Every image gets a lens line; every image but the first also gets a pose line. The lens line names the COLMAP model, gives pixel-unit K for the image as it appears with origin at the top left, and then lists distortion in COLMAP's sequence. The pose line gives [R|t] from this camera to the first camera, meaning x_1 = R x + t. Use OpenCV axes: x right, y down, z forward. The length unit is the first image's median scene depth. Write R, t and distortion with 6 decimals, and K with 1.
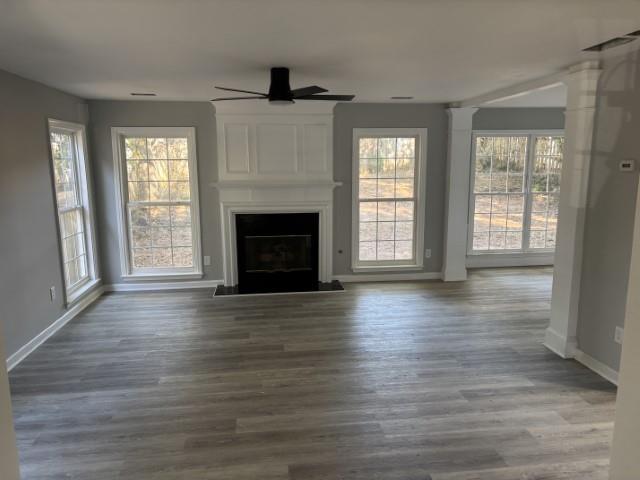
lens RADIAL K [[472.3, 0, 328.2], [0, 472.3, 245.3], [0, 0, 1]] dist [0.041789, -0.008006]
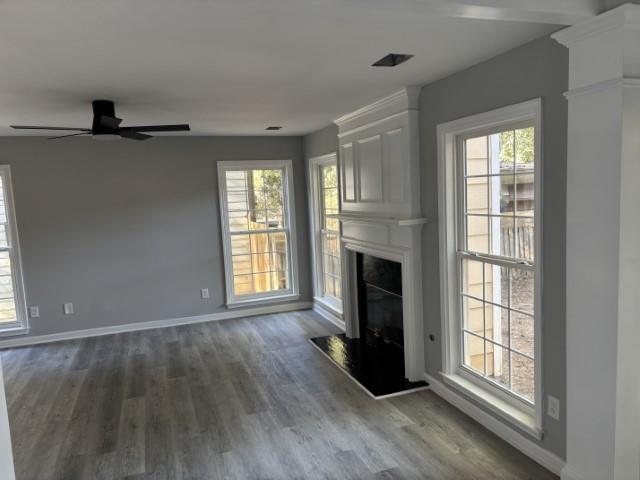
lens RADIAL K [[482.7, 0, 329.6], [0, 482.7, 247.5], [0, 0, 1]] dist [0.024431, -0.009437]
pose [[0.221888, 0.108136, -0.969058, 0.590294], [-0.130706, 0.988161, 0.080339, -0.133331], [0.966272, 0.108836, 0.233395, 0.755338]]
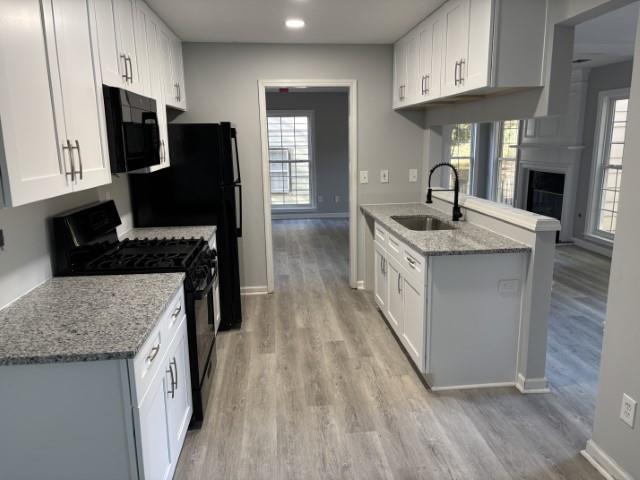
lens RADIAL K [[482.7, 0, 329.6], [0, 482.7, 247.5], [0, 0, 1]] dist [0.024431, -0.009437]
pose [[-0.014824, 0.228981, -0.973318, 1.123738], [-0.160666, 0.960231, 0.228349, -0.076062], [0.986898, 0.159764, 0.022555, 0.467990]]
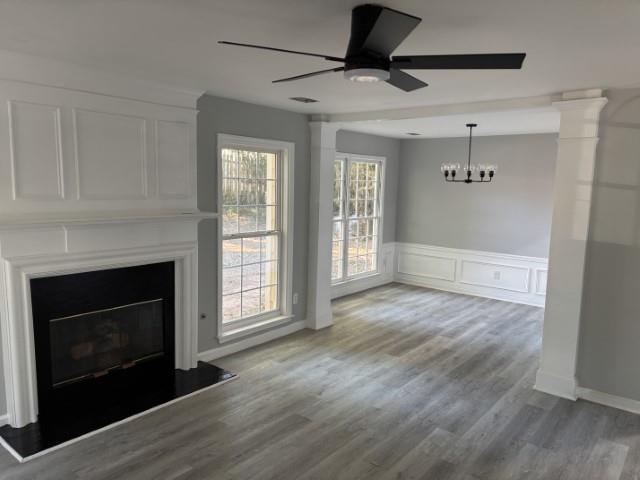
lens RADIAL K [[472.3, 0, 328.2], [0, 472.3, 245.3], [0, 0, 1]] dist [0.041789, -0.008006]
pose [[0.723608, -0.064950, 0.687148, -0.309910], [0.092110, 0.995745, -0.002878, -0.070048], [-0.684037, 0.065376, 0.726511, 0.405432]]
